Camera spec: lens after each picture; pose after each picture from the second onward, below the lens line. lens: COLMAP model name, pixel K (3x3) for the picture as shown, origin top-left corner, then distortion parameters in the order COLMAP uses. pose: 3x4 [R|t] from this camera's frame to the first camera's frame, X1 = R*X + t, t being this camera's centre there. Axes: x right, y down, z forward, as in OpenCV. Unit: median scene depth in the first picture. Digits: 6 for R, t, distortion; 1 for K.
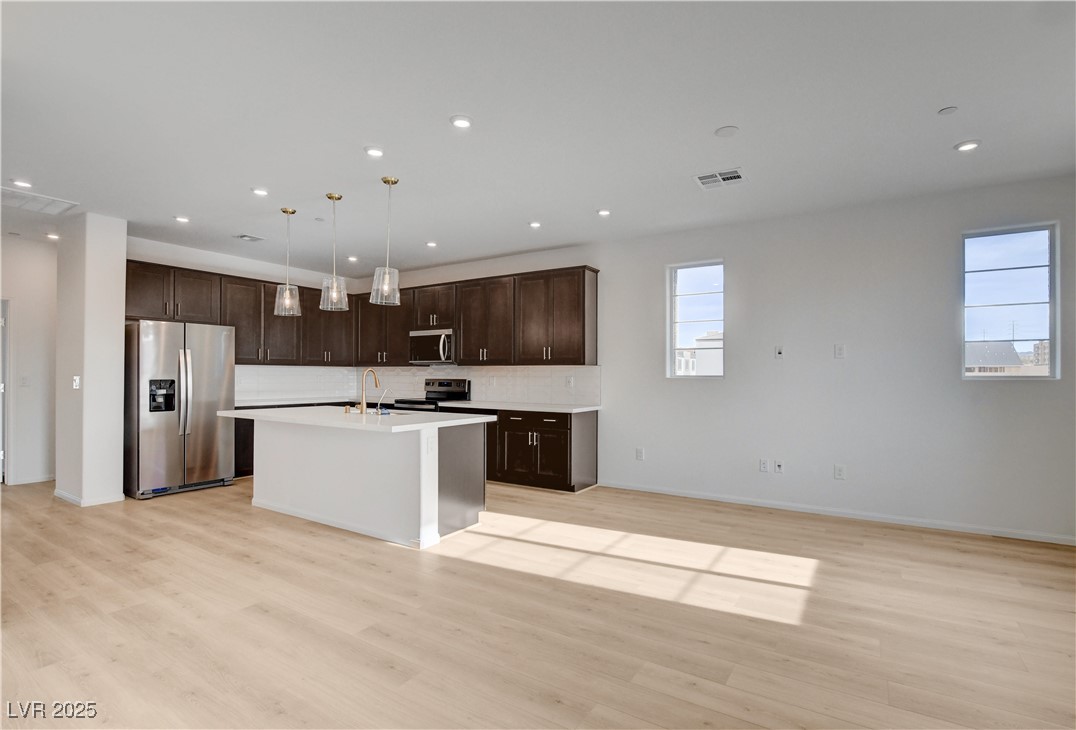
lens RADIAL K [[518.1, 0, 538.0], [0, 518.1, 365.0], [0, 0, 1]] dist [-0.019681, 0.000867]
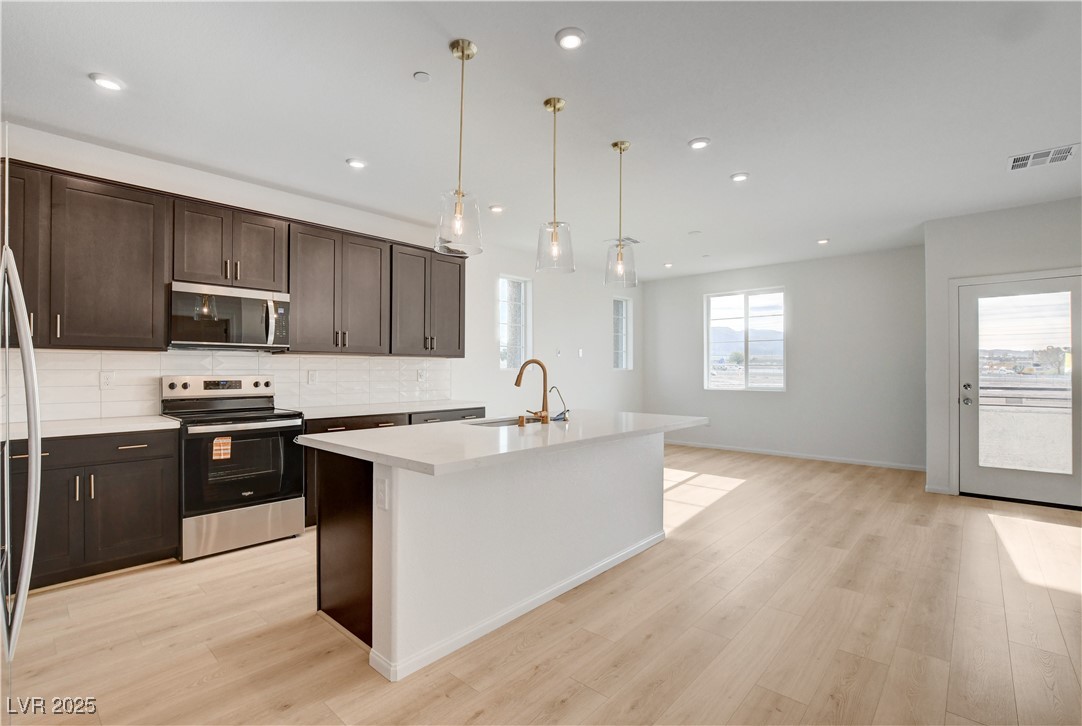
lens RADIAL K [[495.0, 0, 541.1], [0, 495.0, 369.1], [0, 0, 1]] dist [-0.003393, -0.000128]
pose [[0.151187, -0.003523, 0.988499, -1.092278], [-0.021936, 0.999735, 0.006918, 0.015660], [-0.988262, -0.022729, 0.151069, 0.972901]]
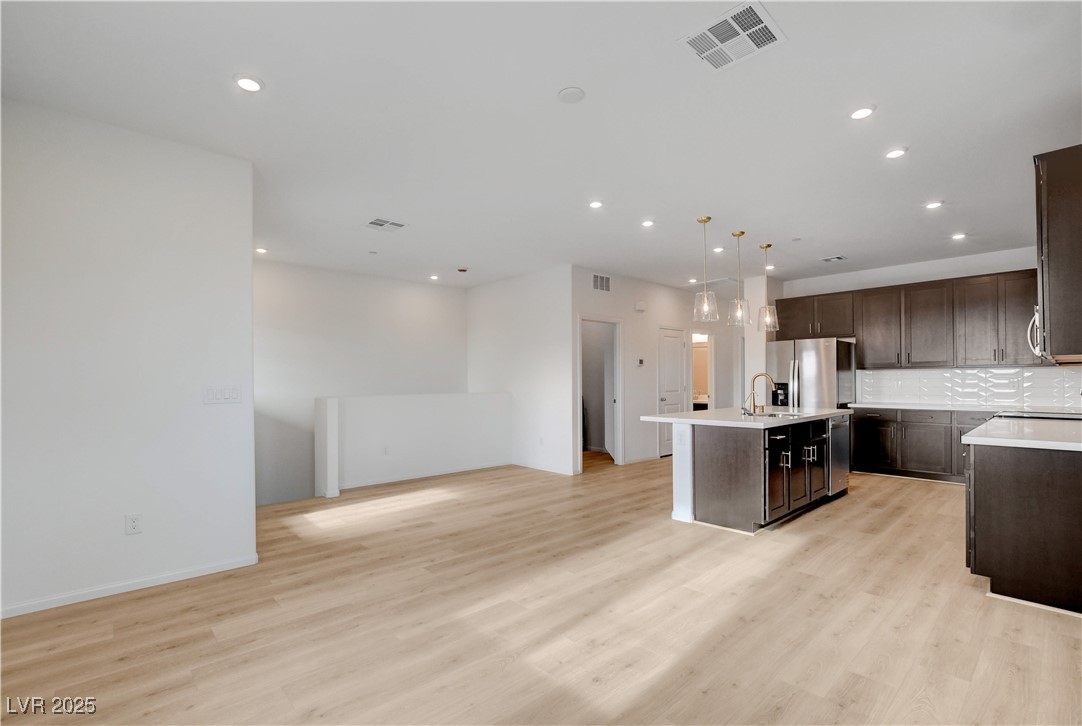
lens RADIAL K [[489.3, 0, 537.7], [0, 489.3, 378.7], [0, 0, 1]] dist [-0.018324, -0.000206]
pose [[-0.253941, -0.005083, -0.967206, 0.885385], [0.023767, 0.999651, -0.011493, 0.020469], [0.966928, -0.025906, -0.253731, 0.876769]]
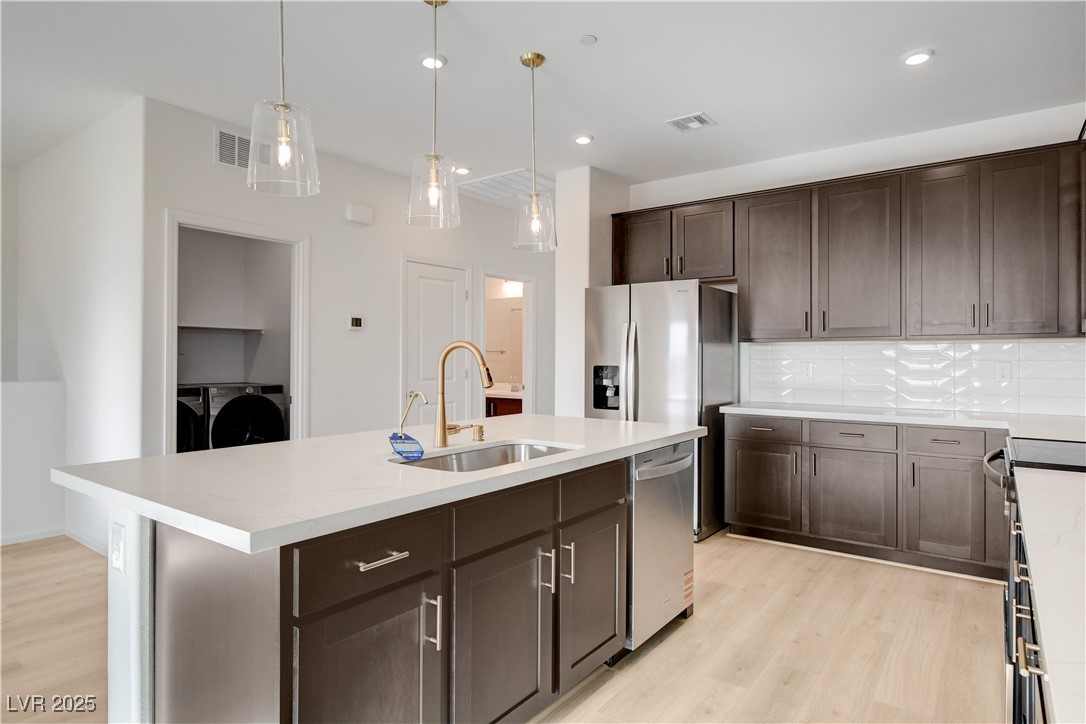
lens RADIAL K [[616.9, 0, 537.9], [0, 616.9, 355.8], [0, 0, 1]] dist [-0.000723, 0.002023]
pose [[-0.064200, -0.007704, -0.997907, 0.196380], [0.016467, 0.999826, -0.008778, 0.025168], [0.997801, -0.016996, -0.064062, 1.198089]]
